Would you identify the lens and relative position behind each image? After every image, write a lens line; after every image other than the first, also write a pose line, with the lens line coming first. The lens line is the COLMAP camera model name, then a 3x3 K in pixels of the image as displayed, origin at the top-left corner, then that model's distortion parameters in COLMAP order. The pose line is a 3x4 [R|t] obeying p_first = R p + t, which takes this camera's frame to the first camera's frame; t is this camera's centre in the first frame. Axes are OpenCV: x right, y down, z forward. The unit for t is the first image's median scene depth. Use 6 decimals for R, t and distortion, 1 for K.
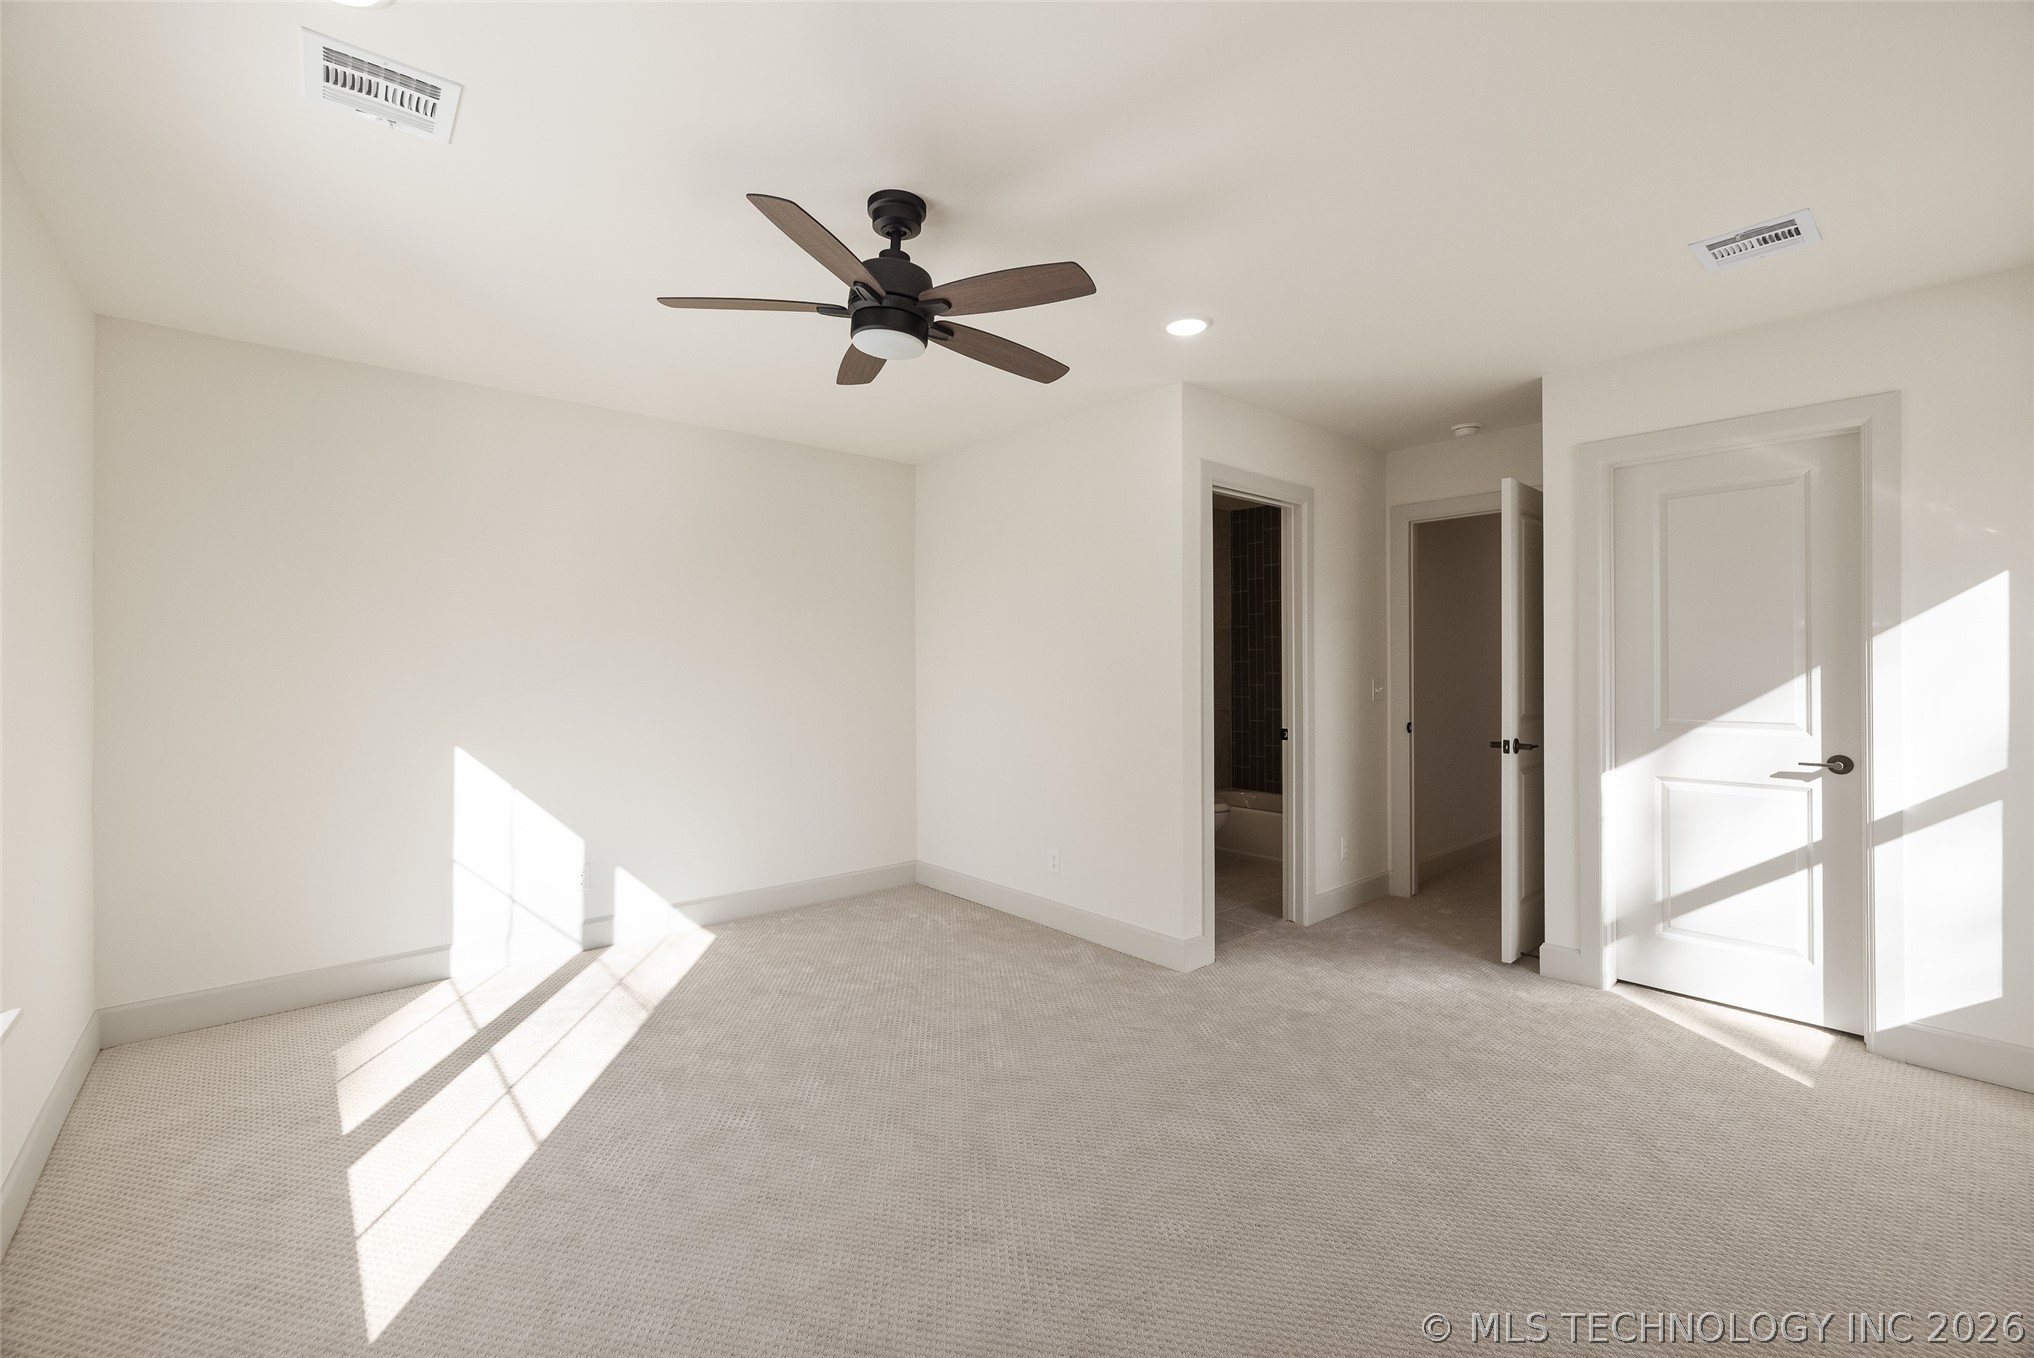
lens RADIAL K [[853.8, 0, 1017.7], [0, 853.8, 666.4], [0, 0, 1]] dist [-0.001587, -0.000090]
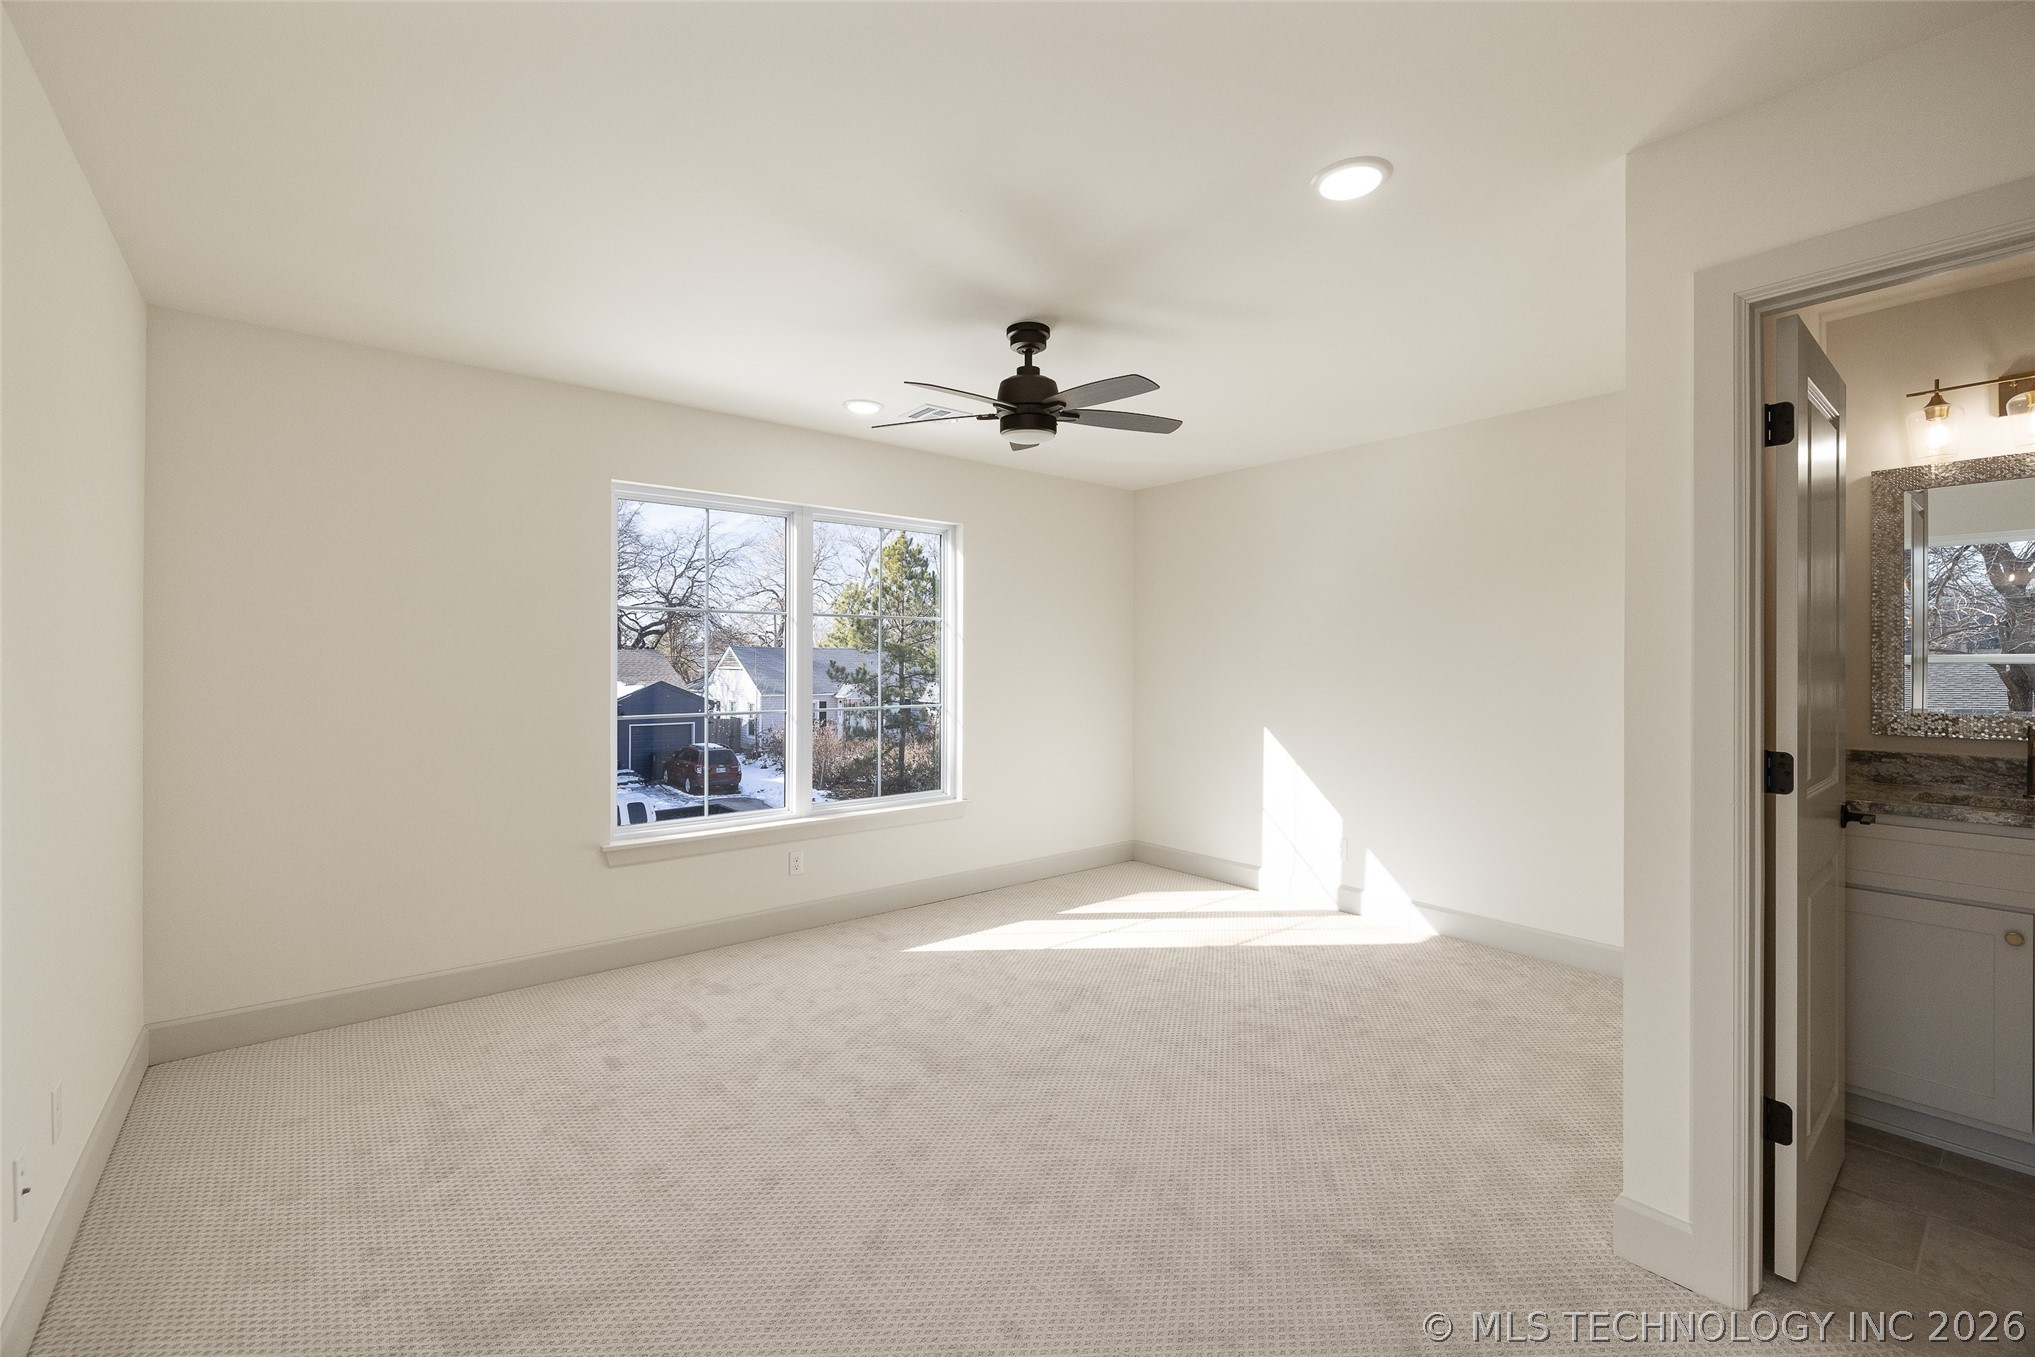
lens RADIAL K [[854.2, 0, 1018.2], [0, 854.2, 665.8], [0, 0, 1]] dist [-0.001587, -0.000090]
pose [[-0.036178, 0.006373, -0.999325, 0.693892], [-0.000937, 0.999979, 0.006411, -0.013930], [0.999345, 0.001168, -0.036171, 0.598499]]
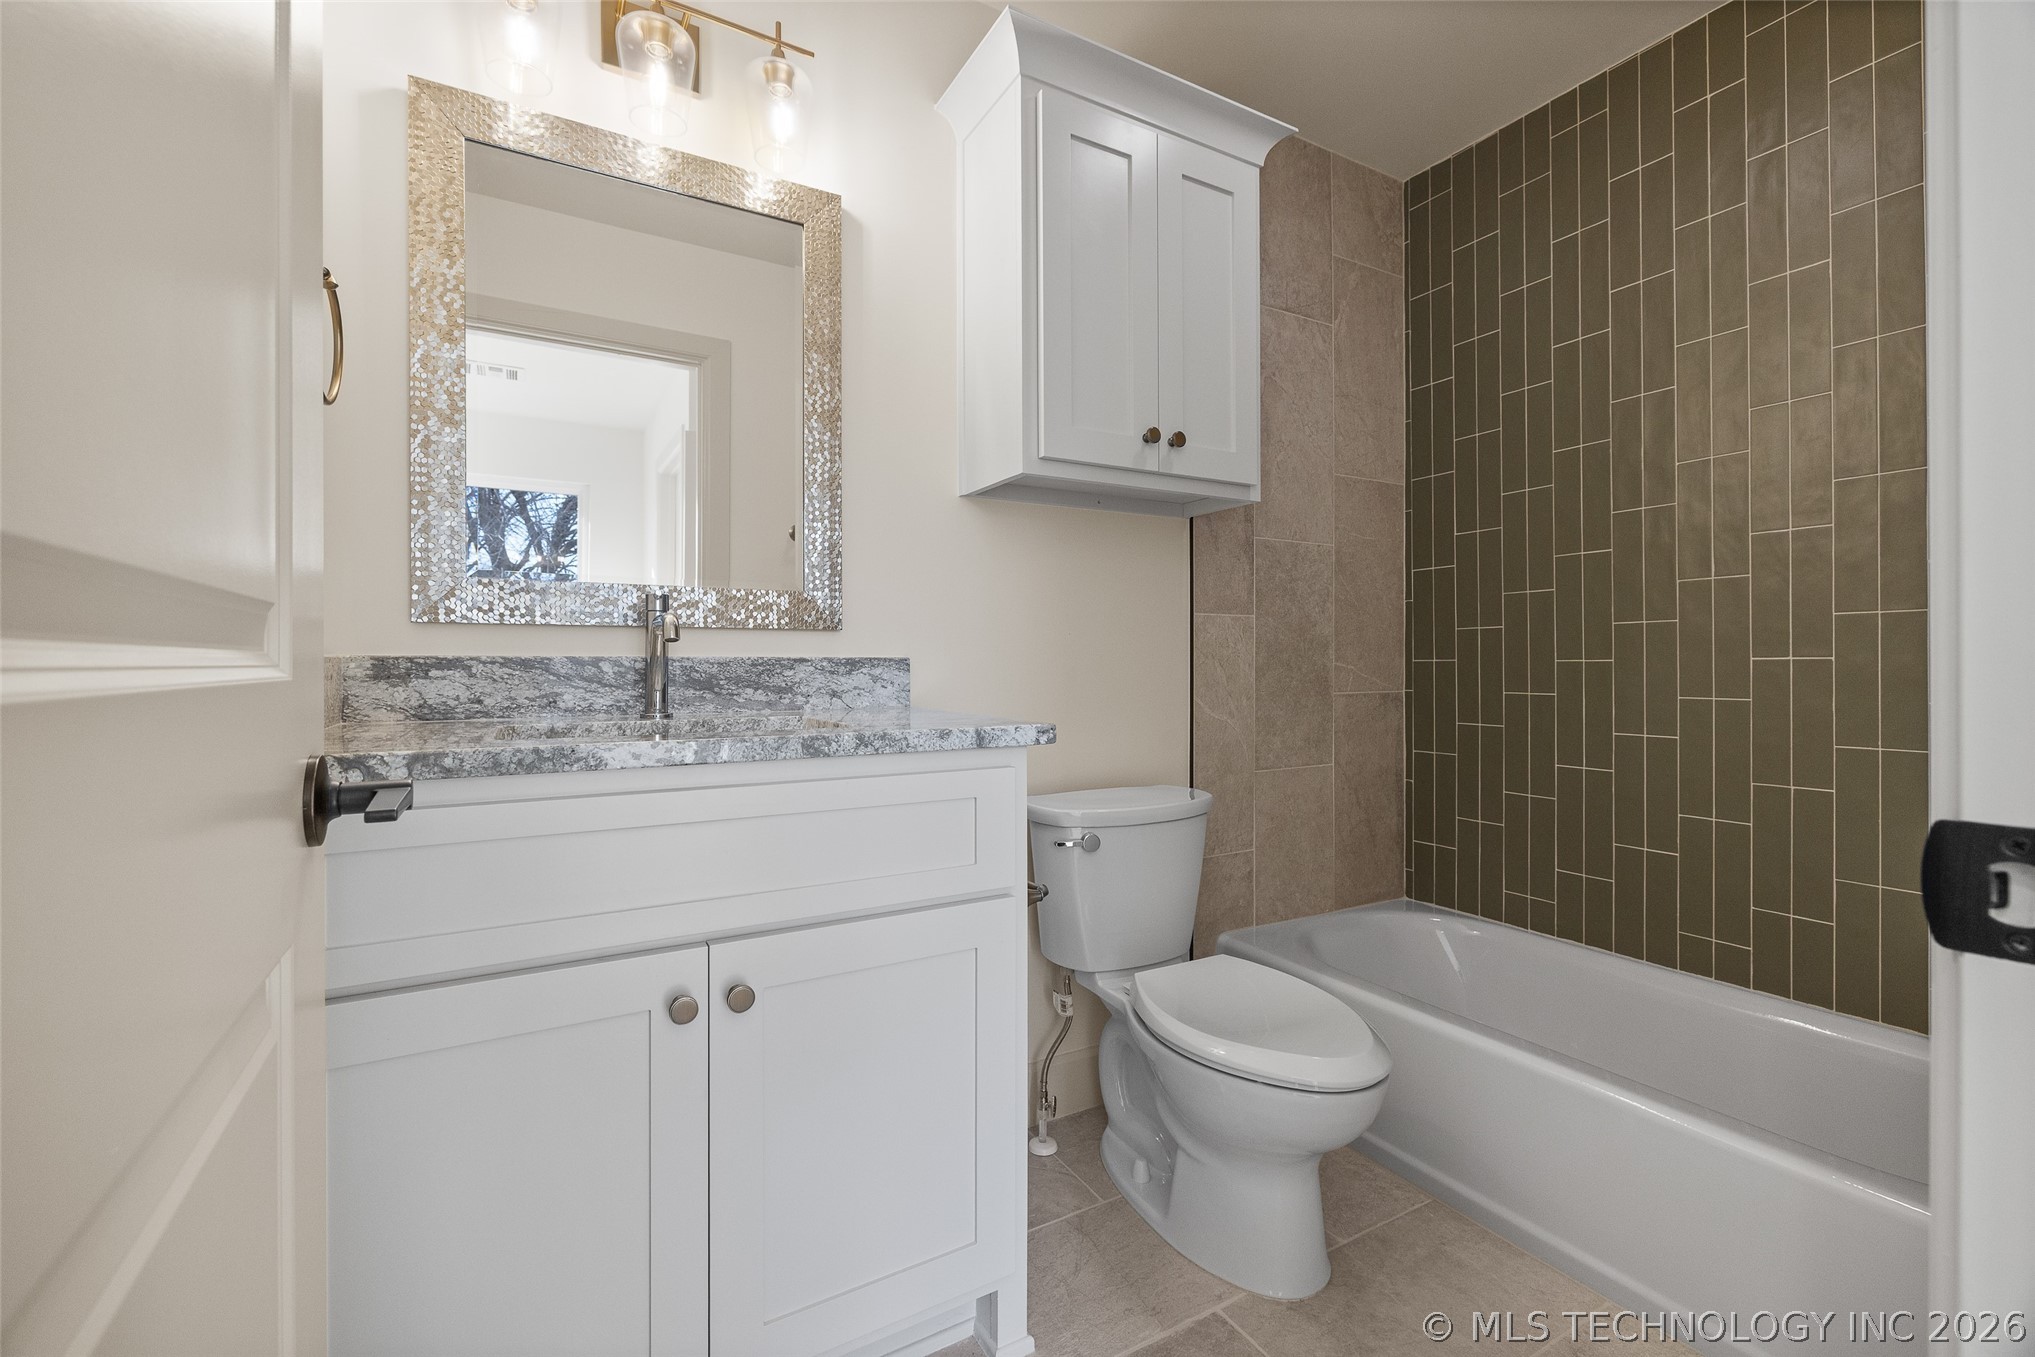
lens RADIAL K [[854.2, 0, 1018.2], [0, 854.2, 665.8], [0, 0, 1]] dist [-0.001587, -0.000090]
pose [[0.979319, 0.002769, -0.202302, 0.266592], [-0.002212, 0.999993, 0.002980, 0.062929], [0.202309, -0.002471, 0.979319, 0.997254]]
